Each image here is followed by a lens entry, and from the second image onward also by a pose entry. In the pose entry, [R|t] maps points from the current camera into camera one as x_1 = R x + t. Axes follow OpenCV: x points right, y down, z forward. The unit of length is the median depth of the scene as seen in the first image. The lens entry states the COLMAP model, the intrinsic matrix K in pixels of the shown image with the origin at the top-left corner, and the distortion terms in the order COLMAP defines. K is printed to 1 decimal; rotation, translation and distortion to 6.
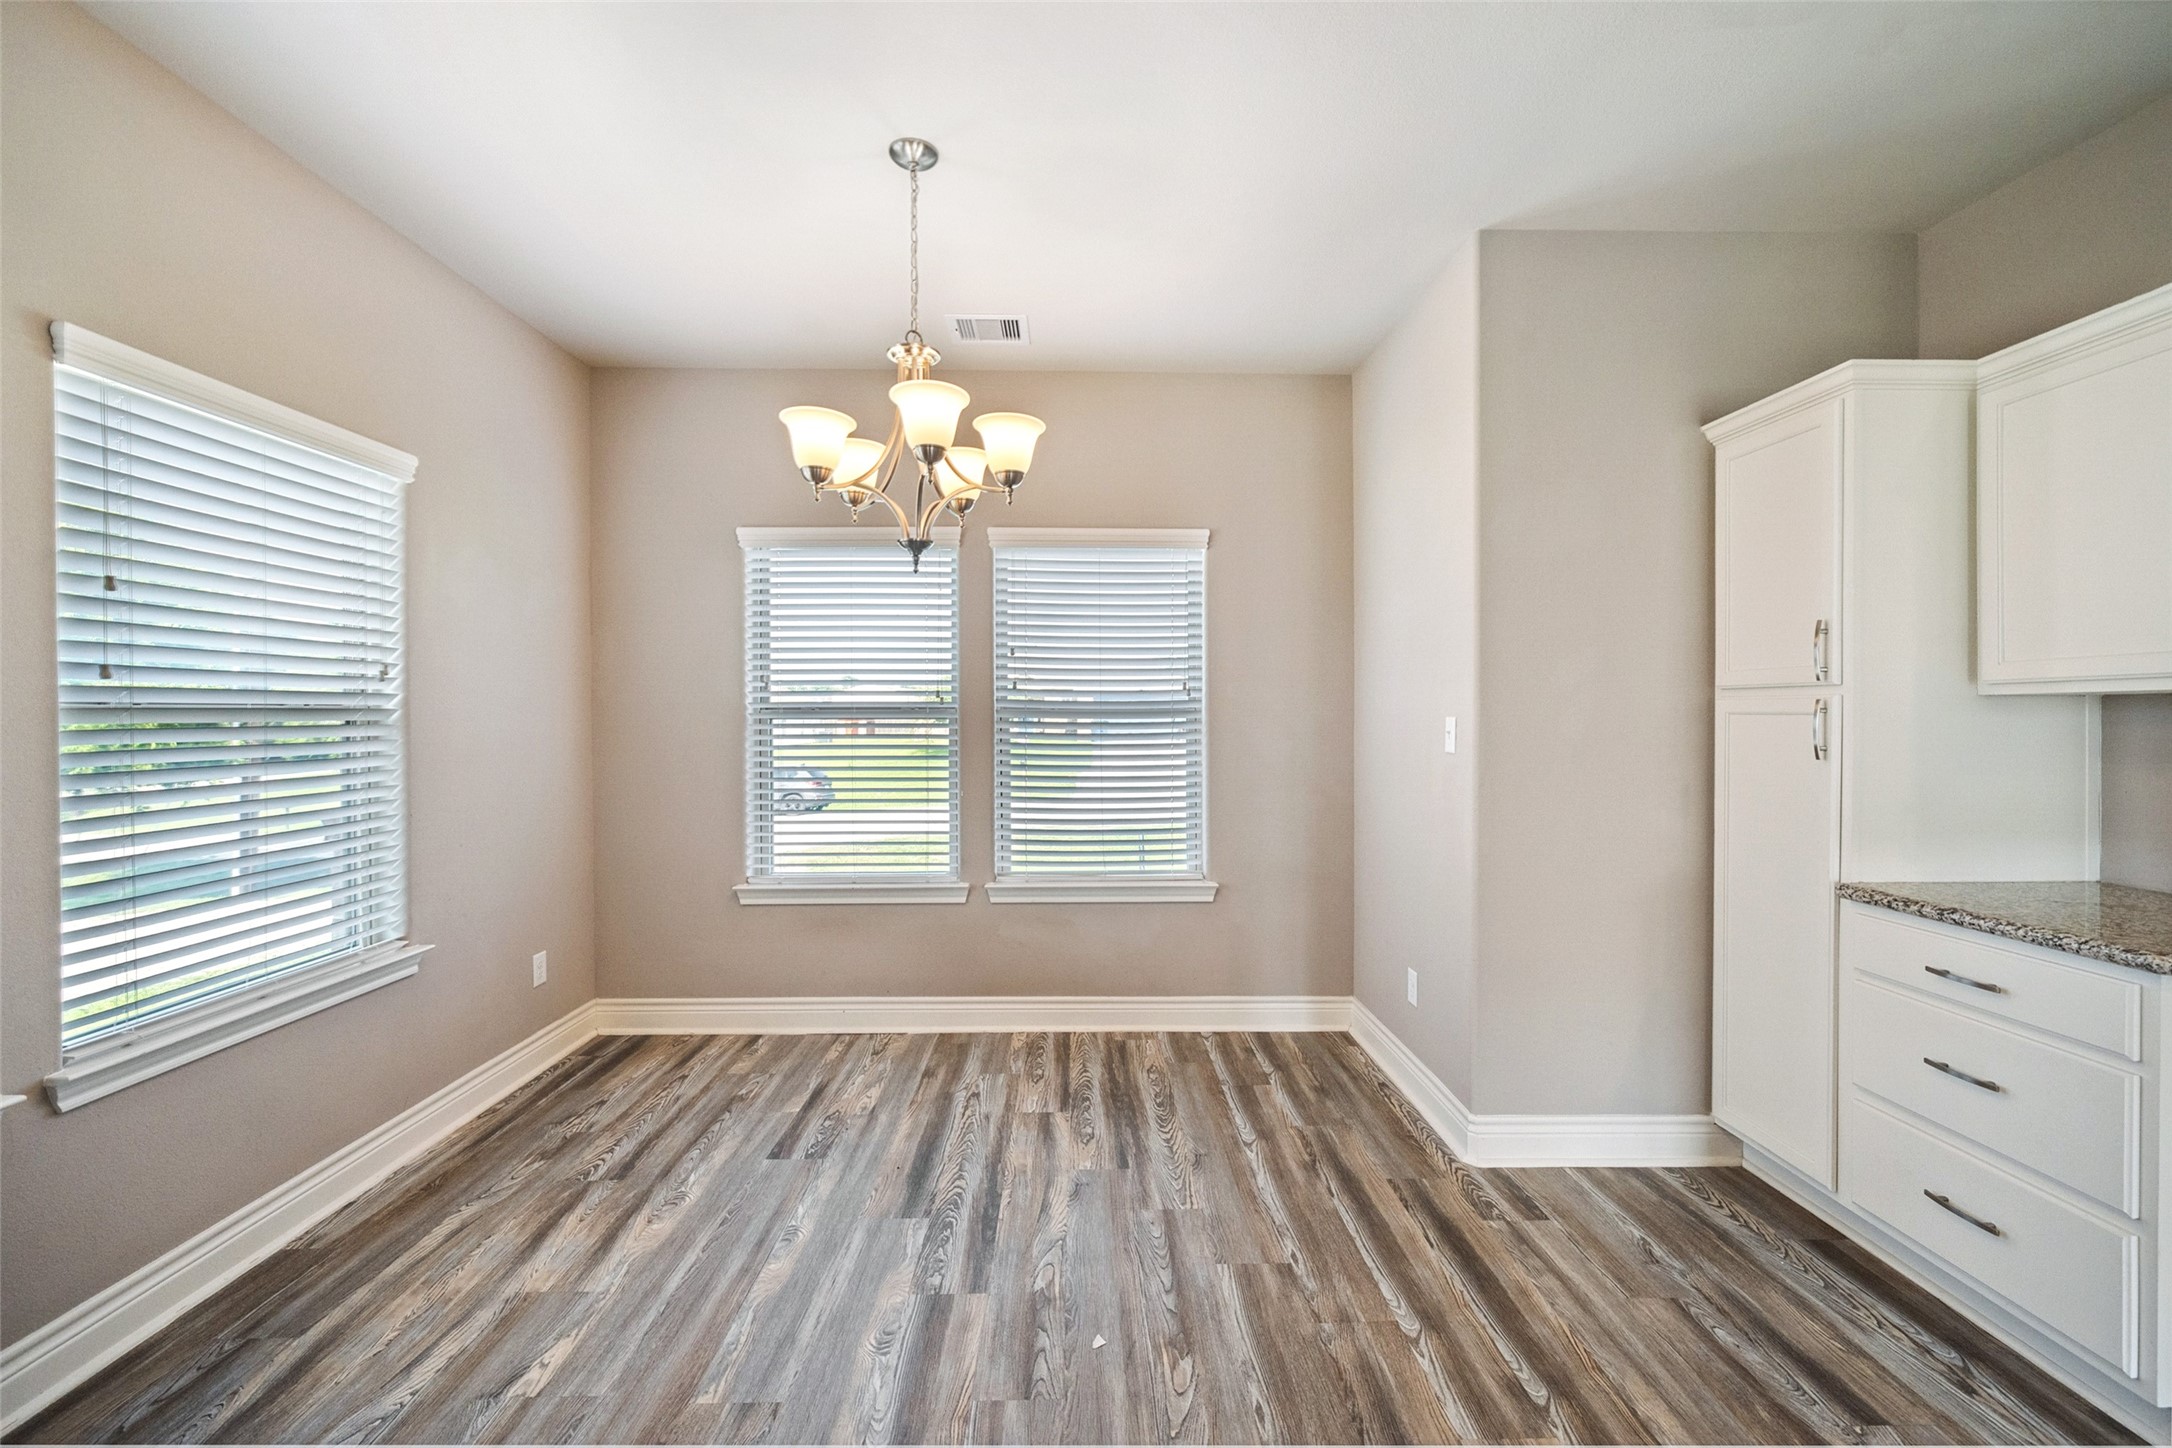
lens RADIAL K [[862.4, 0, 1090.5], [0, 862.4, 715.0], [0, 0, 1]] dist [0.001339, 0.000263]
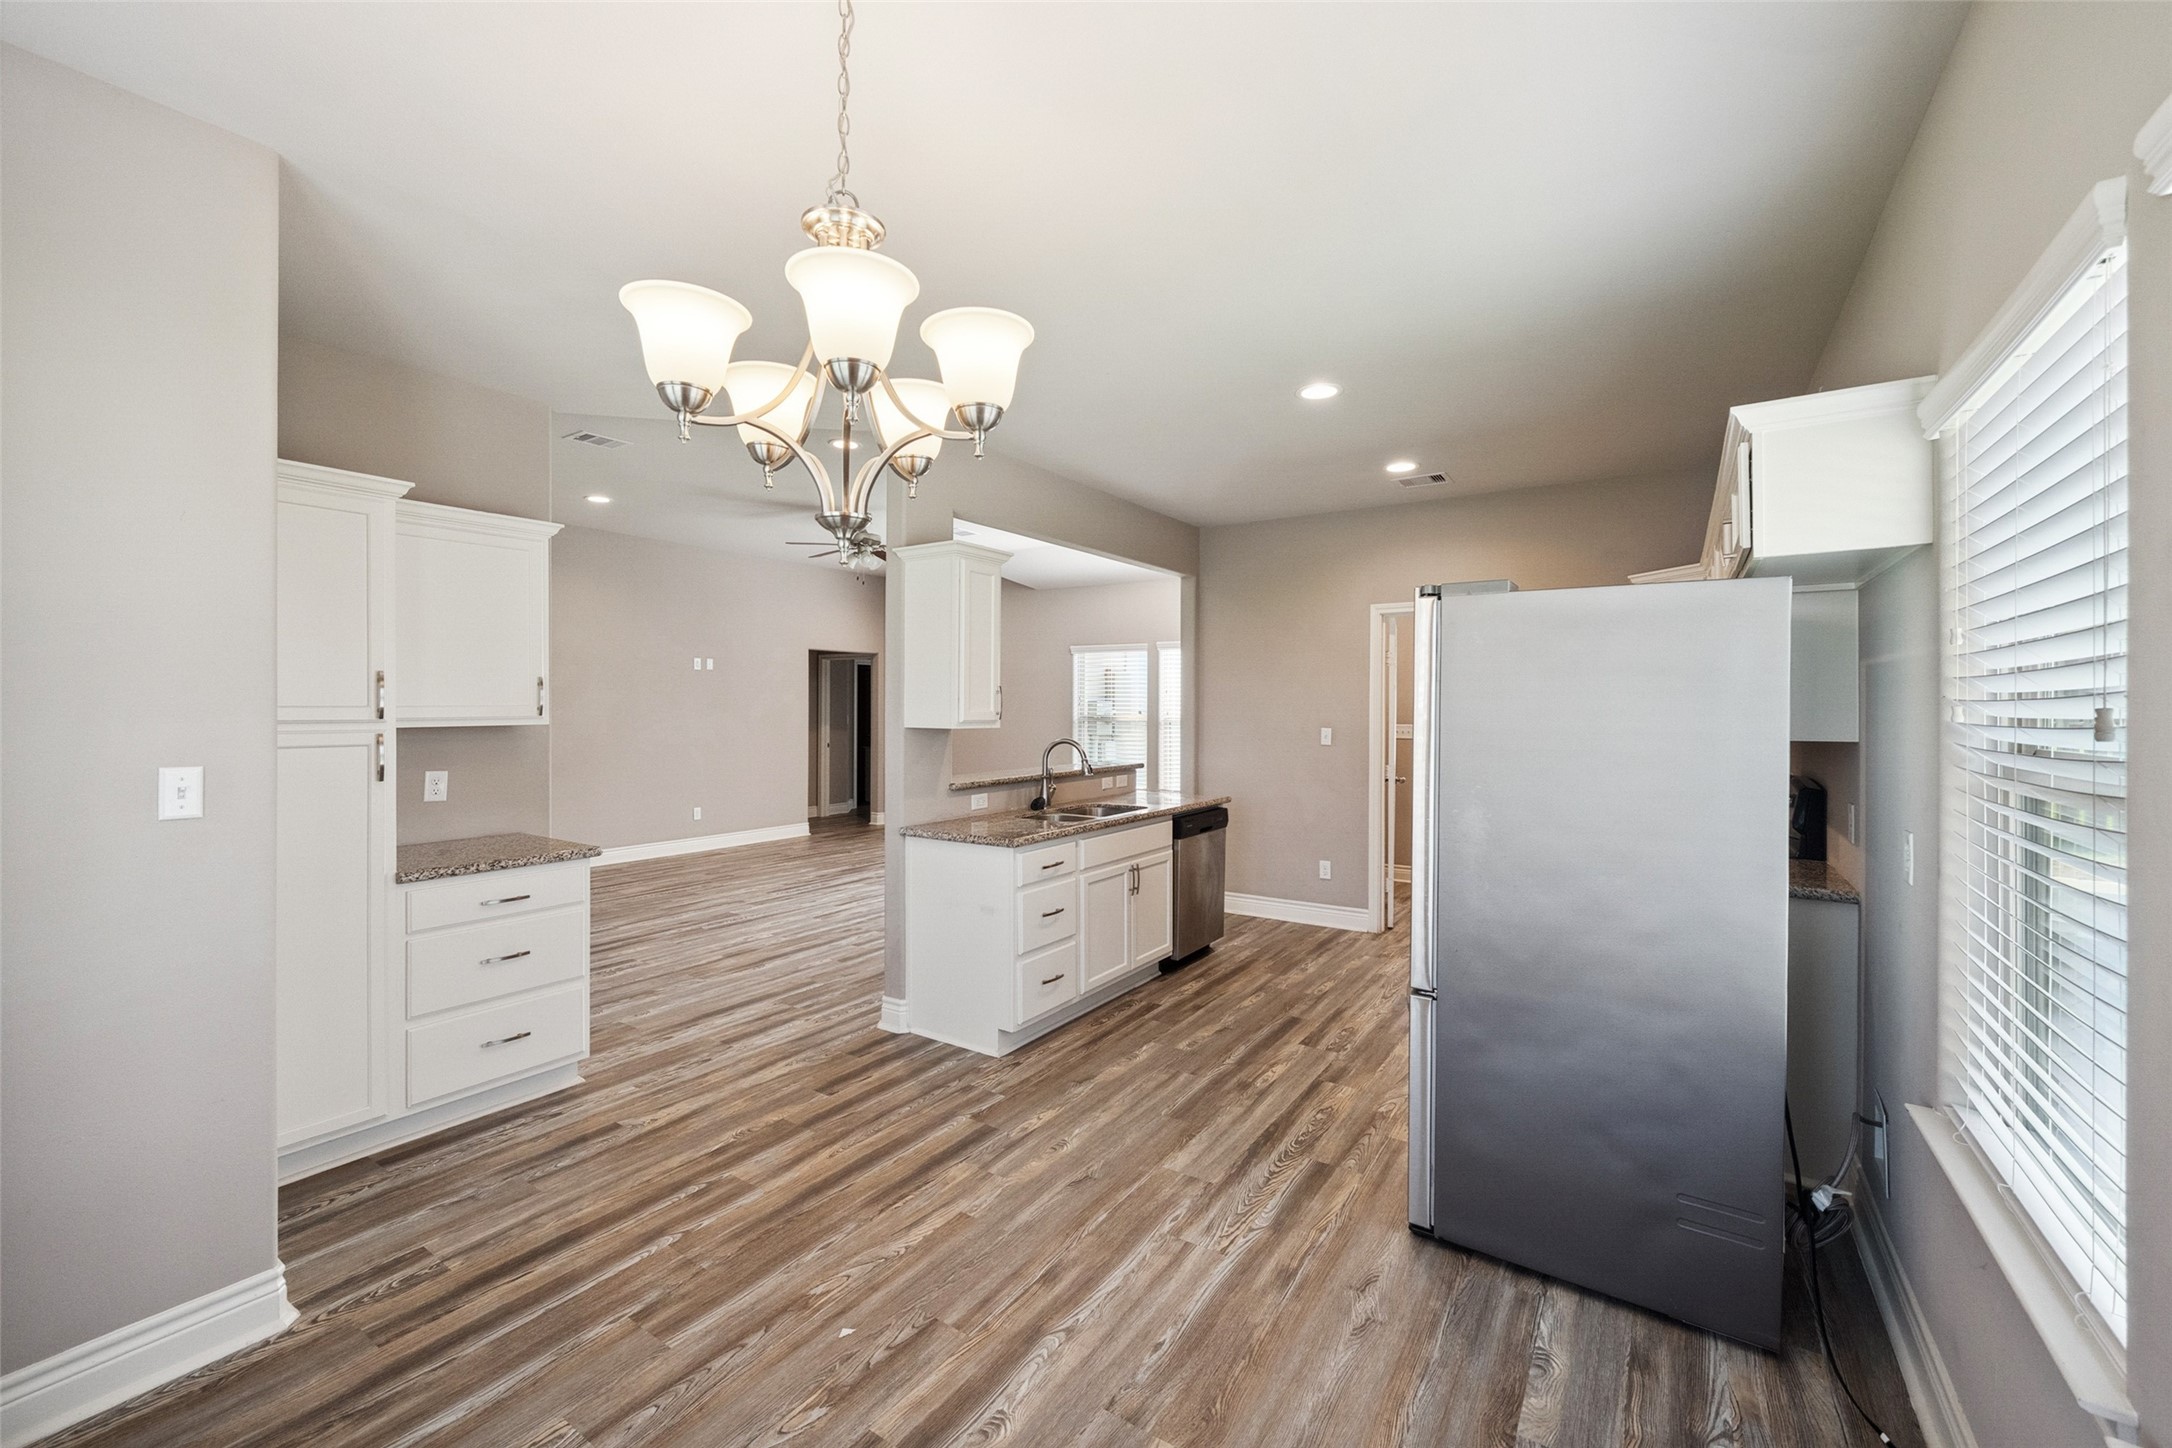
lens RADIAL K [[862.4, 0, 1090.5], [0, 862.4, 715.0], [0, 0, 1]] dist [0.001339, 0.000263]
pose [[-0.818773, -0.004208, 0.574102, -0.814585], [0.003289, 0.999922, 0.012019, -0.063894], [-0.574108, 0.011729, -0.818696, 1.601270]]
